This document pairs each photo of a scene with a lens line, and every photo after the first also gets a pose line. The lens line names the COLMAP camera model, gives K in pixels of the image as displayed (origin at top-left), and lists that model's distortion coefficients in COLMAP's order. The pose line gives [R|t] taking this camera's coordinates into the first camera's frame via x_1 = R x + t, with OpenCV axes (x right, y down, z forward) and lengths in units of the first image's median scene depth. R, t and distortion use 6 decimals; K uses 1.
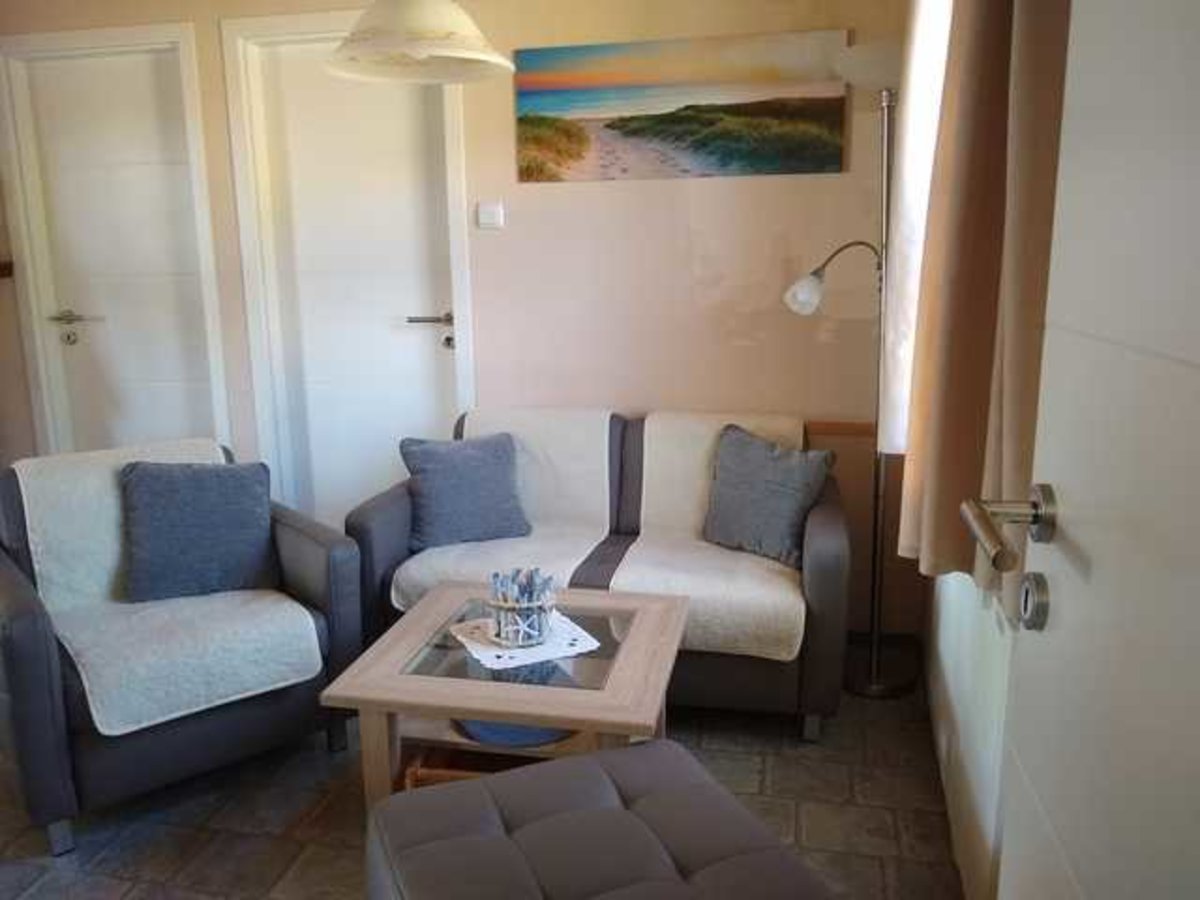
lens RADIAL K [[956.3, 0, 600.0], [0, 956.3, 450.0], [0, 0, 1]] dist [0.002082, 0.001003]
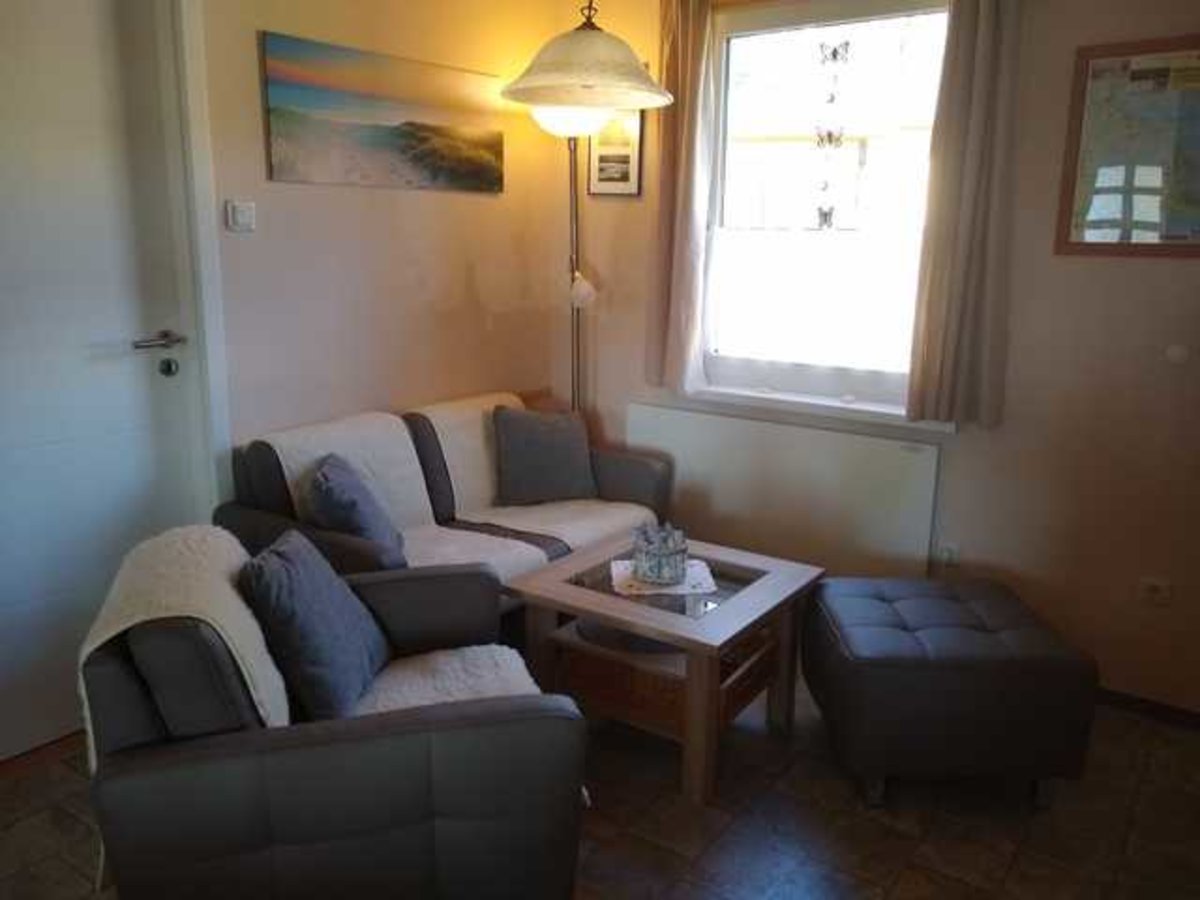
lens RADIAL K [[956.3, 0, 600.0], [0, 956.3, 450.0], [0, 0, 1]] dist [0.002082, 0.001003]
pose [[0.396080, -0.188059, 0.898752, -0.857644], [0.174225, 0.976413, 0.127528, -0.096392], [-0.901535, 0.106074, 0.419502, 0.385018]]
